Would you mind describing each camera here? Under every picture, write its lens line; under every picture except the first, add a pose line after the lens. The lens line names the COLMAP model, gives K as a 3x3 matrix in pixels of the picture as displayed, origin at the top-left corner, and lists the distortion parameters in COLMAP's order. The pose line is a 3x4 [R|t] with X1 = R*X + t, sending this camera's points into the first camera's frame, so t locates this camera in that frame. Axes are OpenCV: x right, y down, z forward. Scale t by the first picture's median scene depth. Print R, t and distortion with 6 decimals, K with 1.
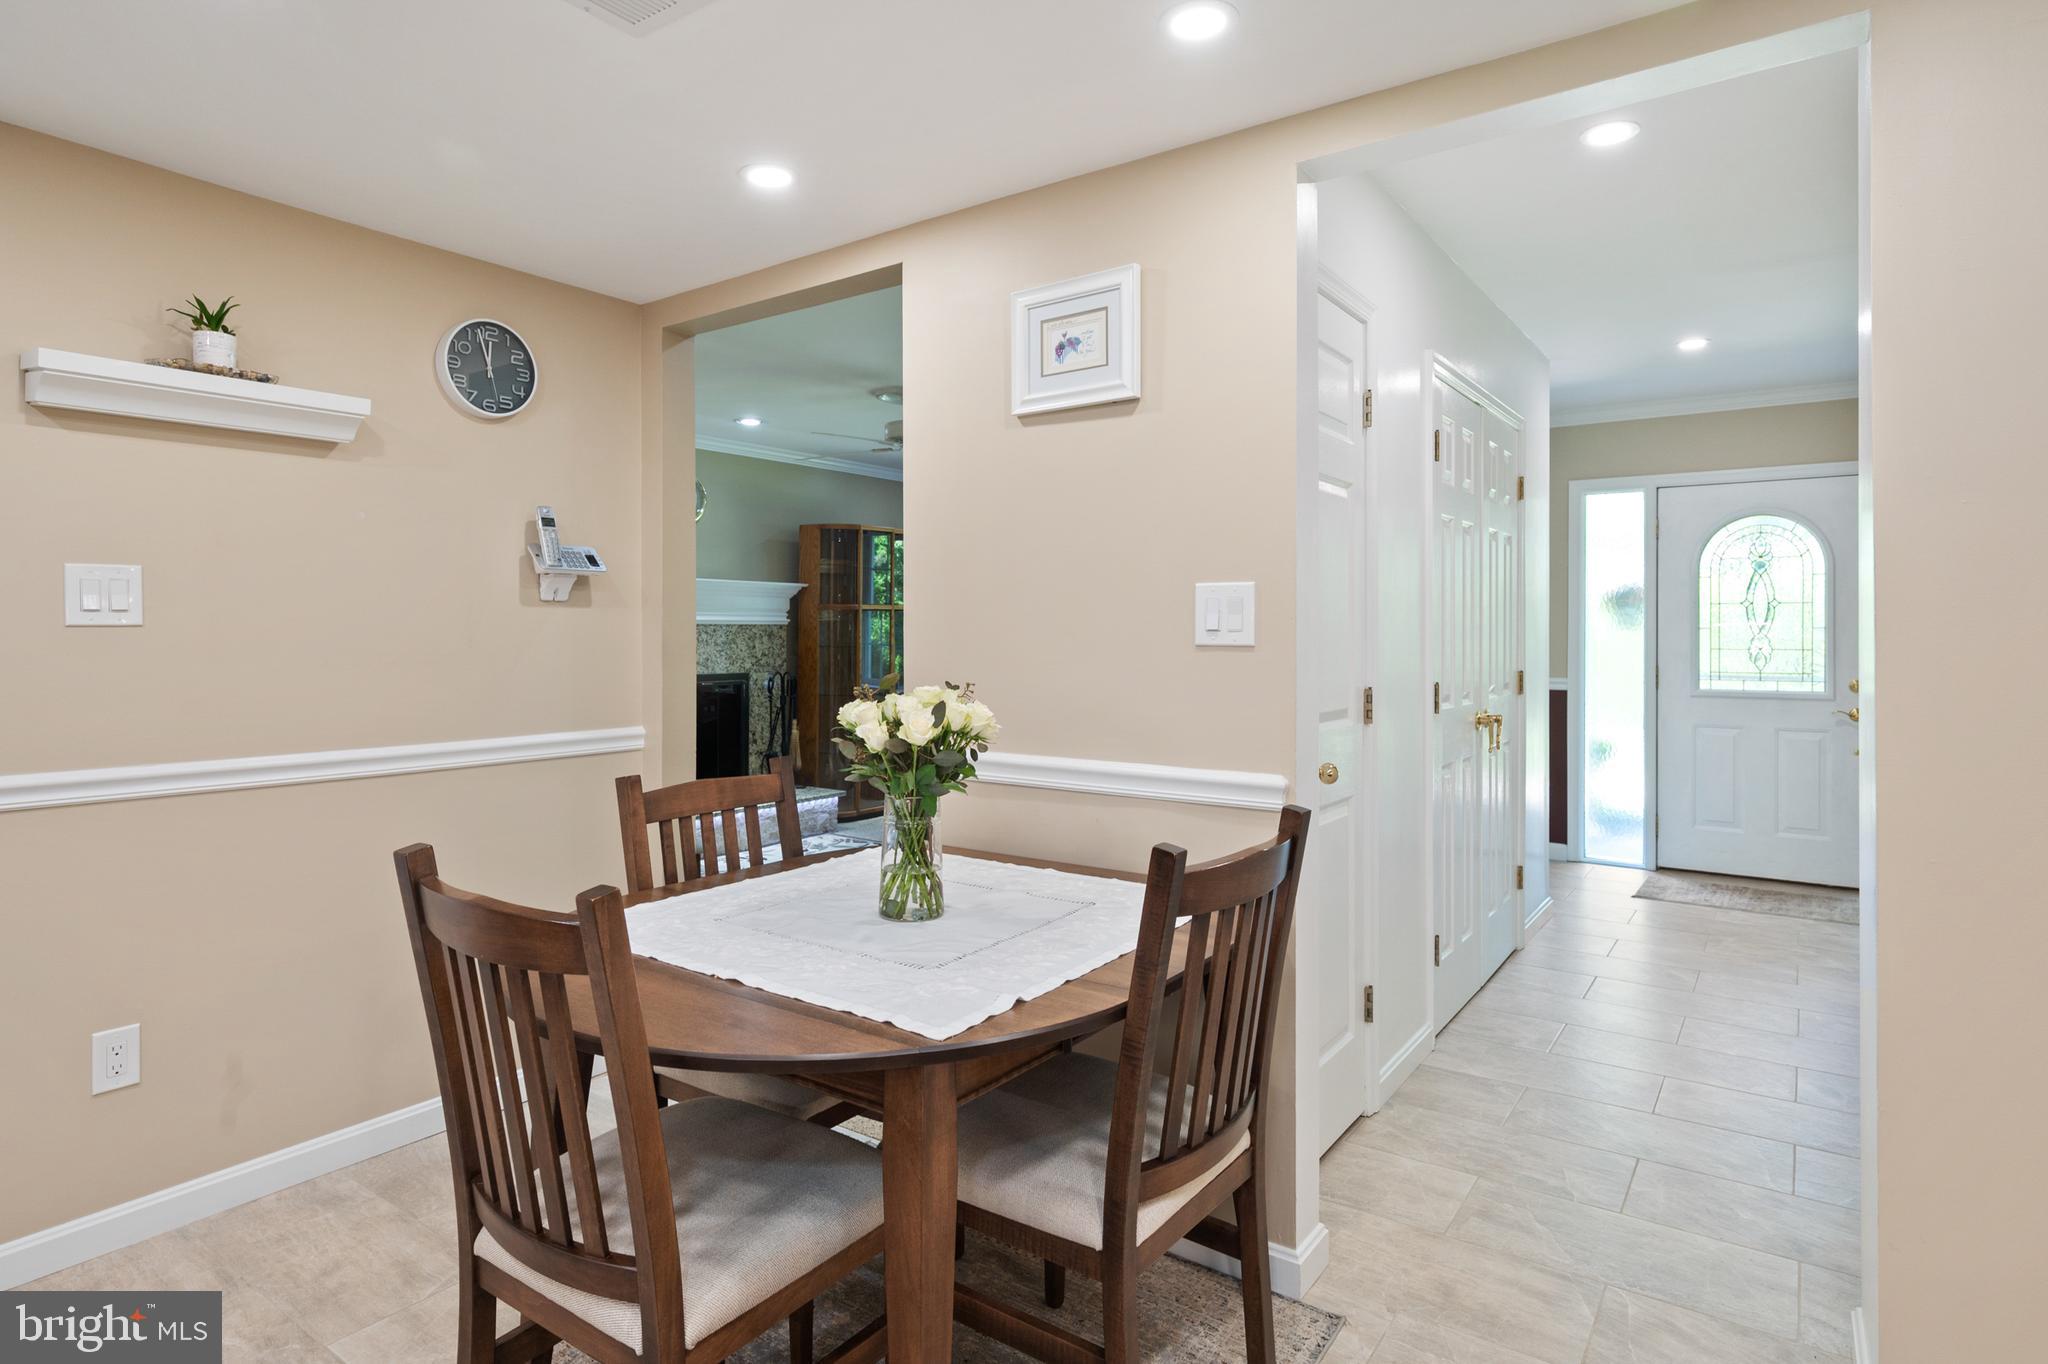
lens RADIAL K [[1099.3, 0, 1024.8], [0, 1099.3, 629.1], [0, 0, 1]] dist [-0.001731, -0.000514]
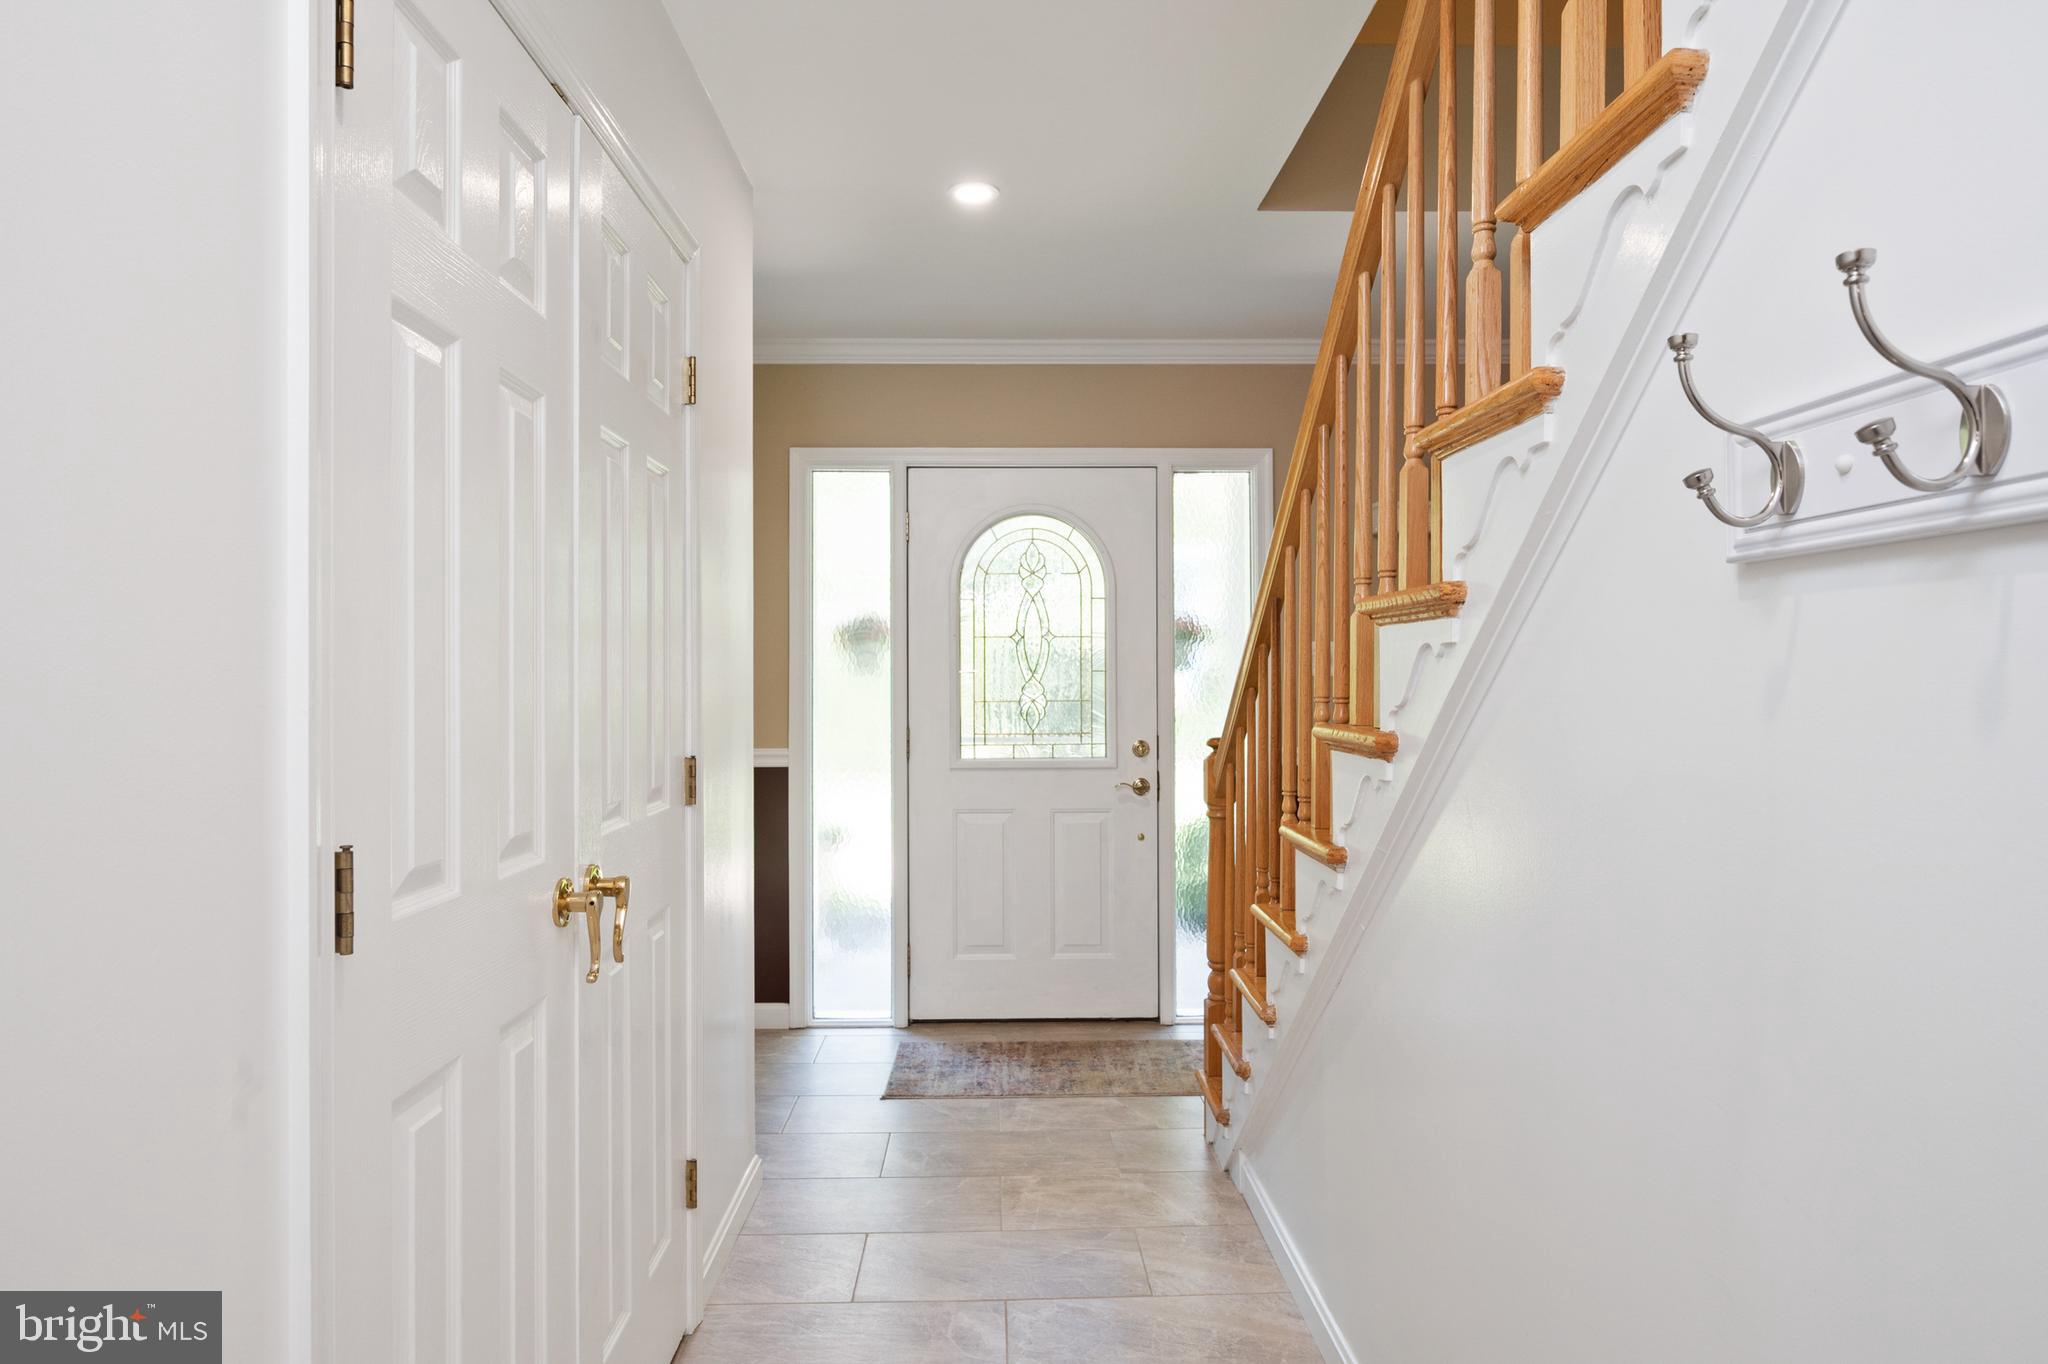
lens RADIAL K [[1191.6, 0, 1024.0], [0, 1191.6, 682.0], [0, 0, 1]] dist [-0.002272, -0.000293]
pose [[0.798223, -0.004432, 0.602345, 0.190498], [0.002645, 0.999989, 0.003852, 0.002979], [-0.602356, -0.001482, 0.798226, 0.372230]]
